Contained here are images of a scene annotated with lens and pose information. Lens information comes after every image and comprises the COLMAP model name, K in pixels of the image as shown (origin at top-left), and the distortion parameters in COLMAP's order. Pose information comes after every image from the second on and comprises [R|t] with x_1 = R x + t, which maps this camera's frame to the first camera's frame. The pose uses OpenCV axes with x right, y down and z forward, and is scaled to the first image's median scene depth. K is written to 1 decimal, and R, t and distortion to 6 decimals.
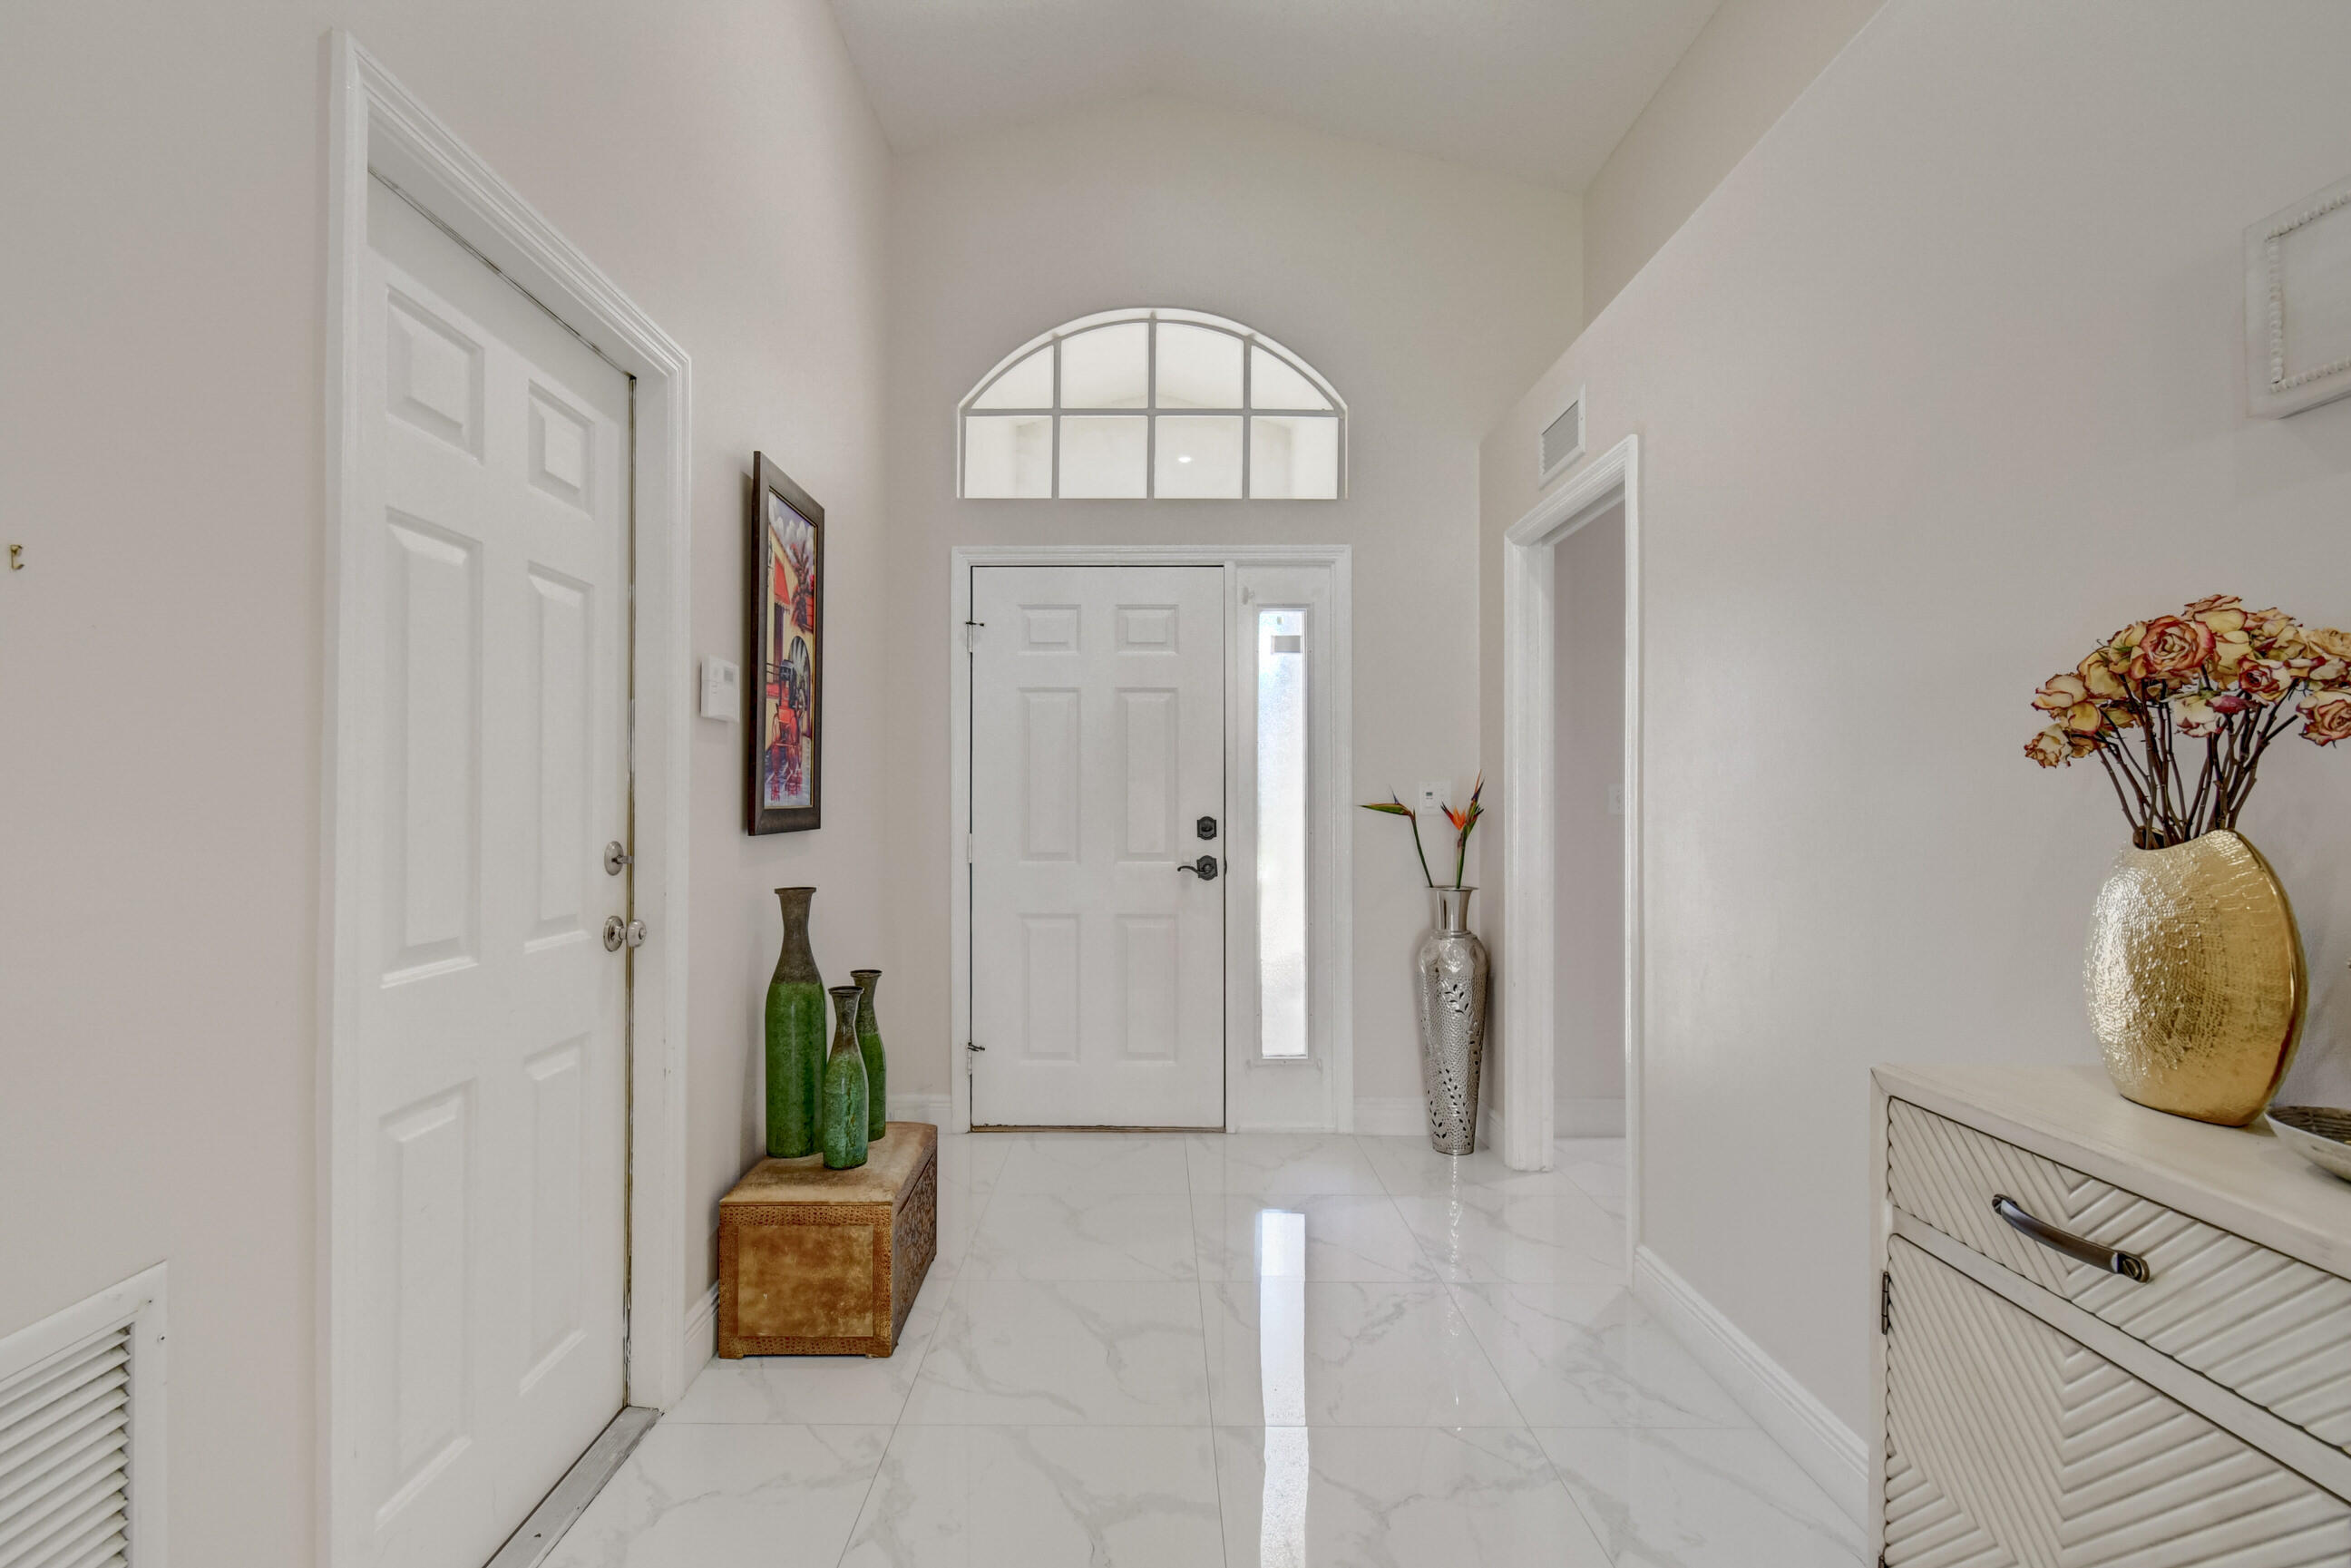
lens RADIAL K [[1040.5, 0, 1085.7], [0, 1040.5, 822.8], [0, 0, 1]] dist [0.011855, -0.004700]
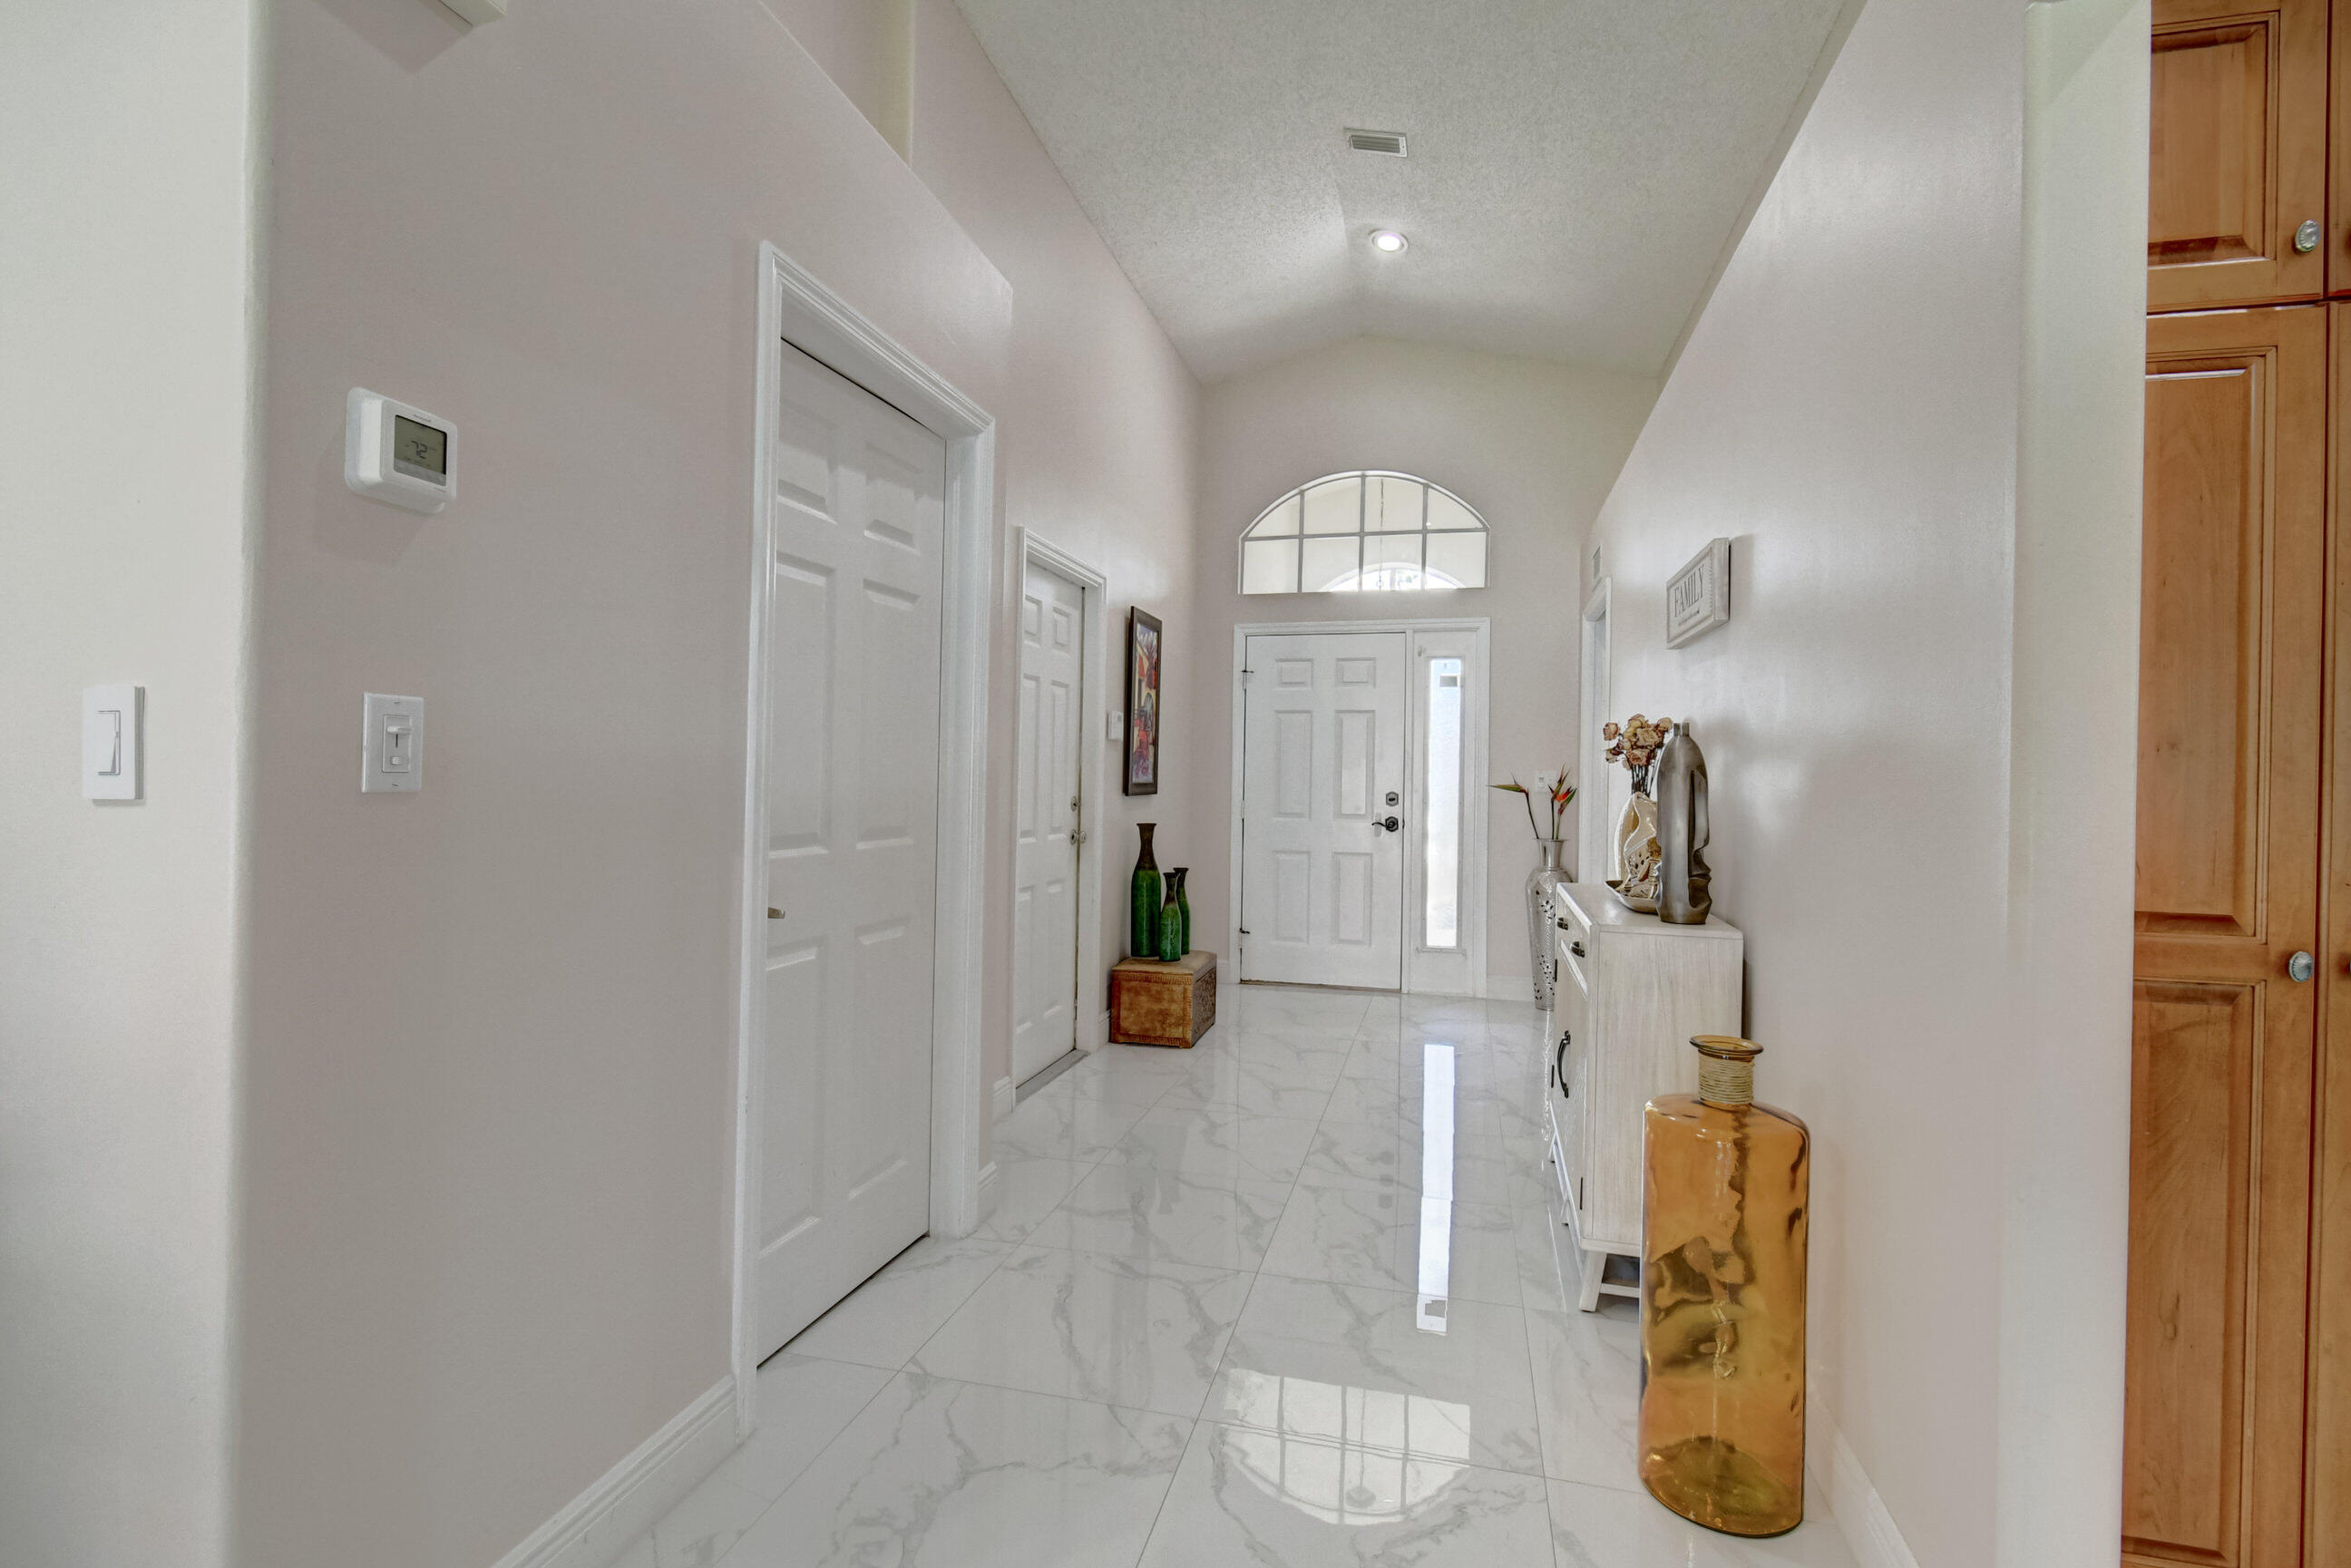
lens RADIAL K [[1040.5, 0, 1176.5], [0, 1040.5, 782.4], [0, 0, 1]] dist [0.011855, -0.004700]
pose [[0.978964, 0.010348, -0.203768, 0.122600], [-0.014603, 0.999705, -0.019391, 0.015979], [0.203508, 0.021959, 0.978827, -0.636081]]
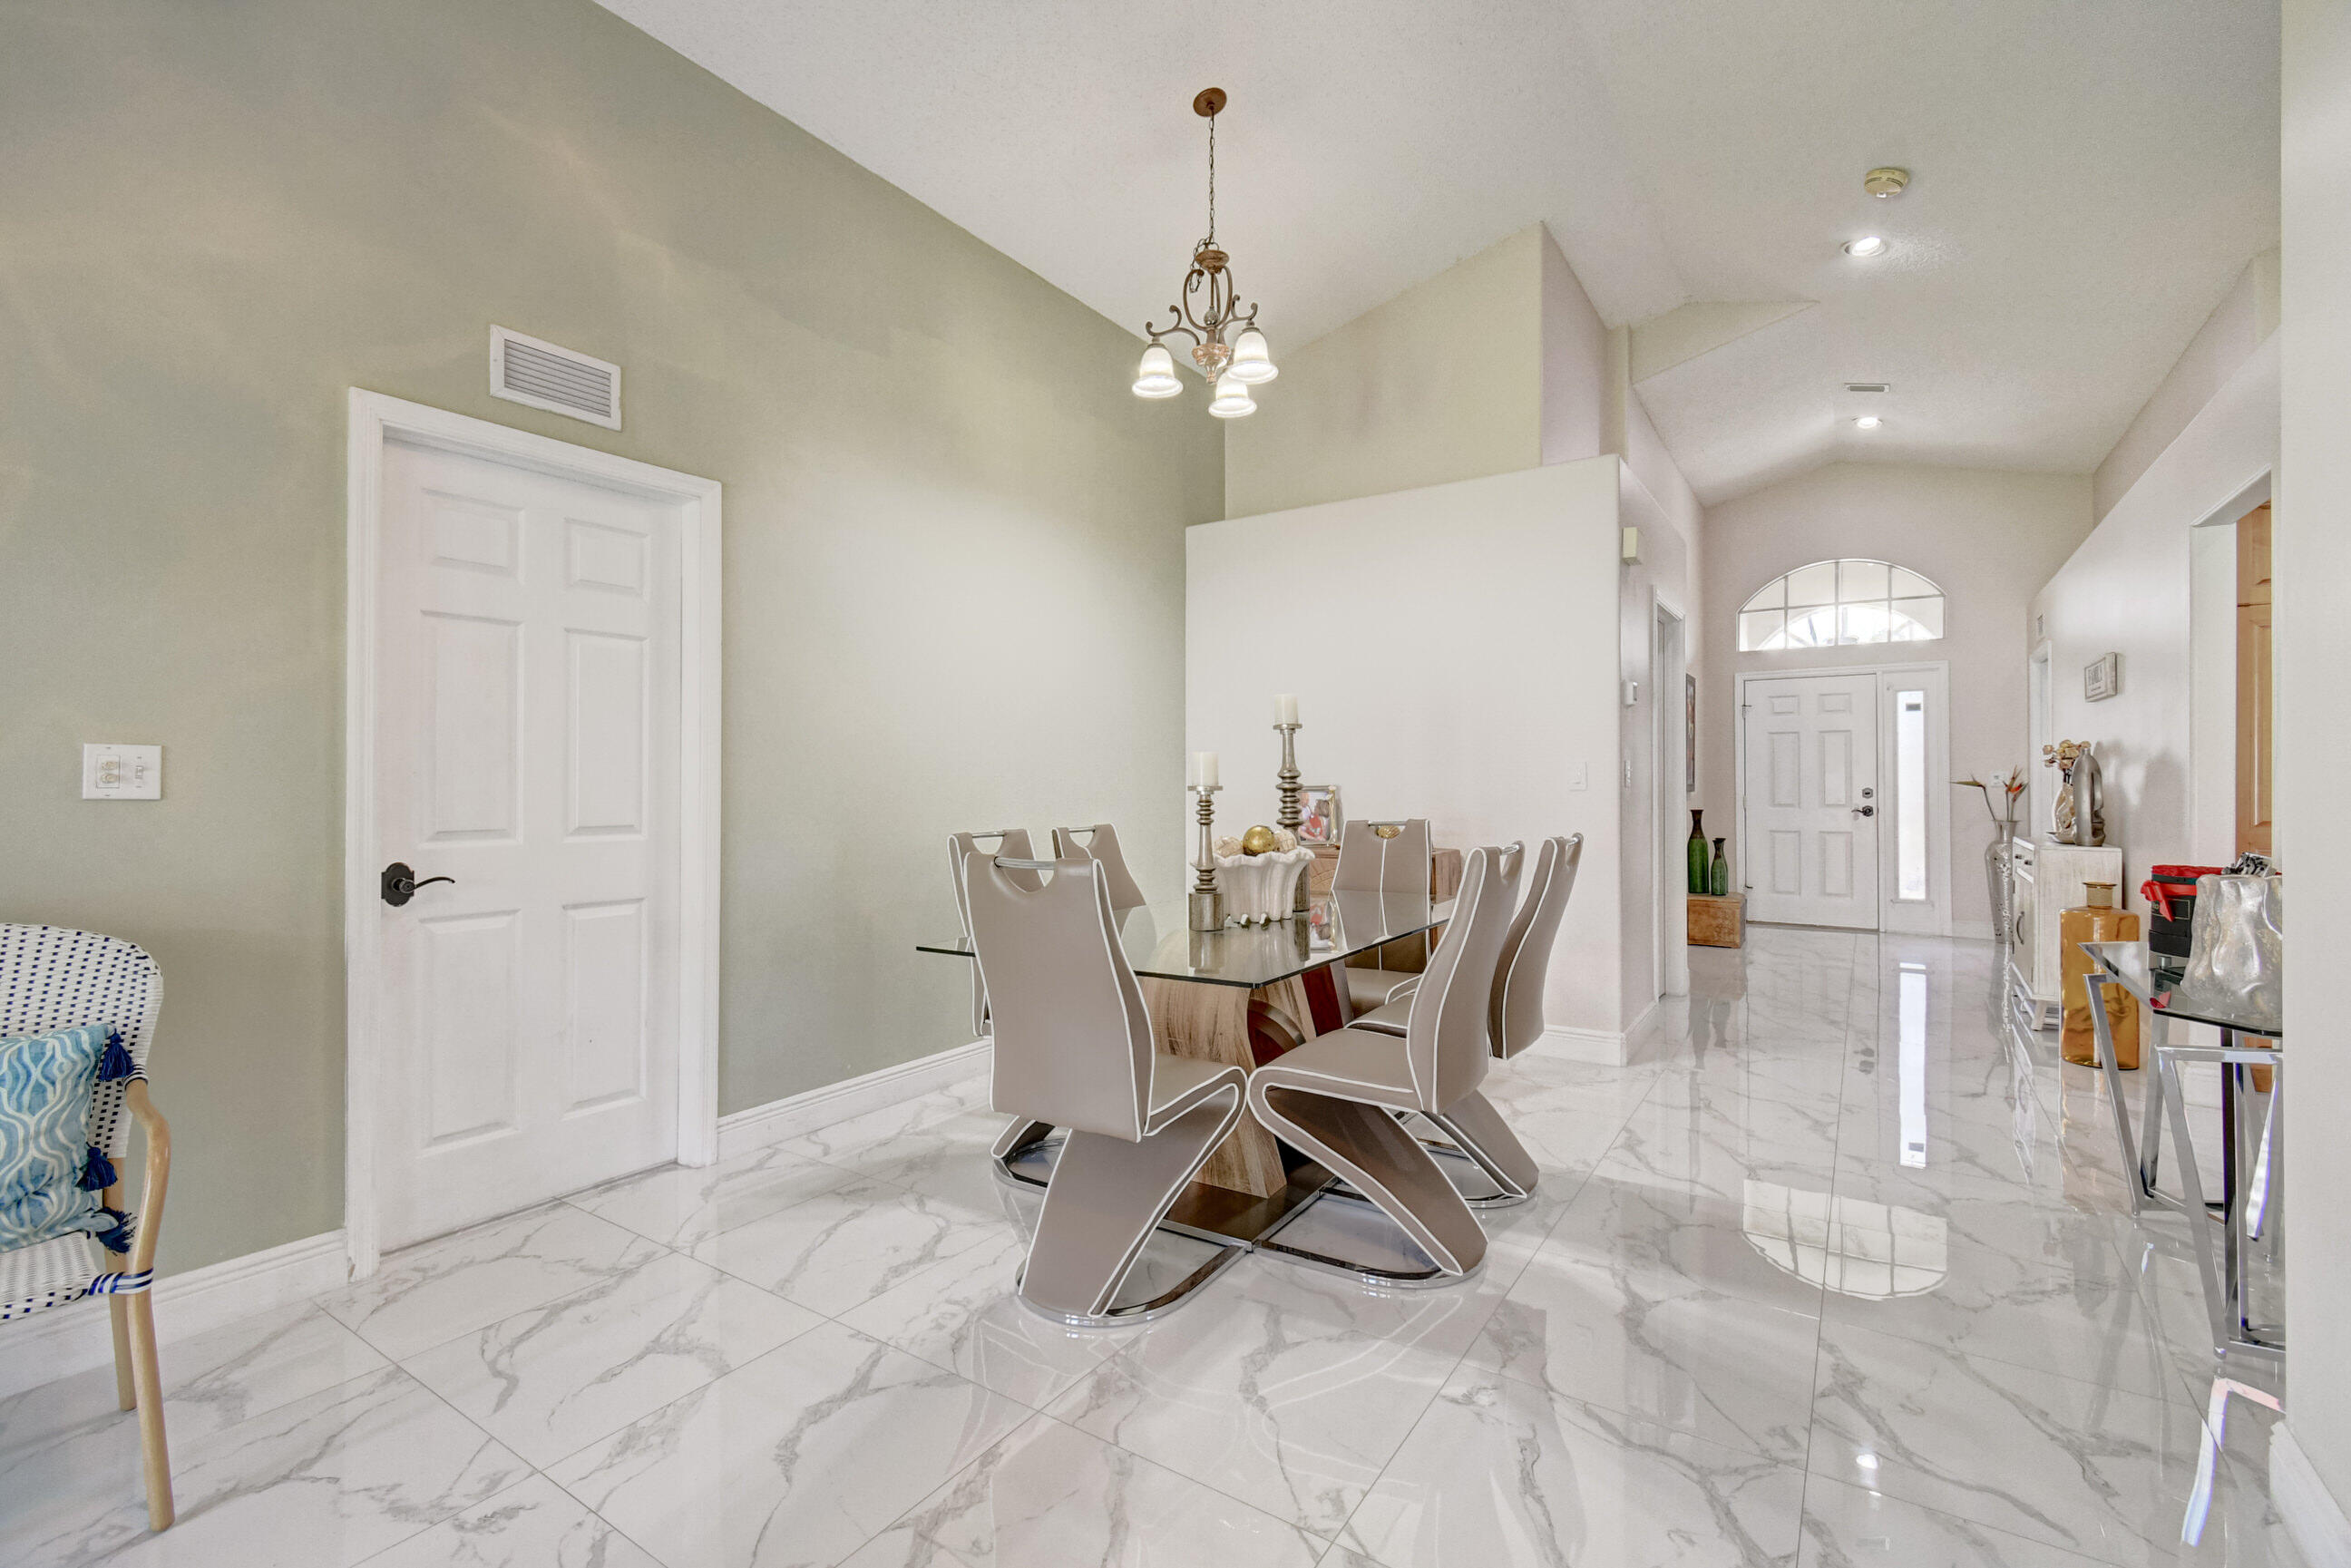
lens RADIAL K [[1040.5, 0, 1166.8], [0, 1040.5, 779.6], [0, 0, 1]] dist [0.011855, -0.004700]
pose [[0.862193, -0.009010, -0.506500, -0.043347], [-0.005304, 0.999626, -0.026811, 0.045161], [0.506552, 0.025802, 0.861823, -1.725787]]
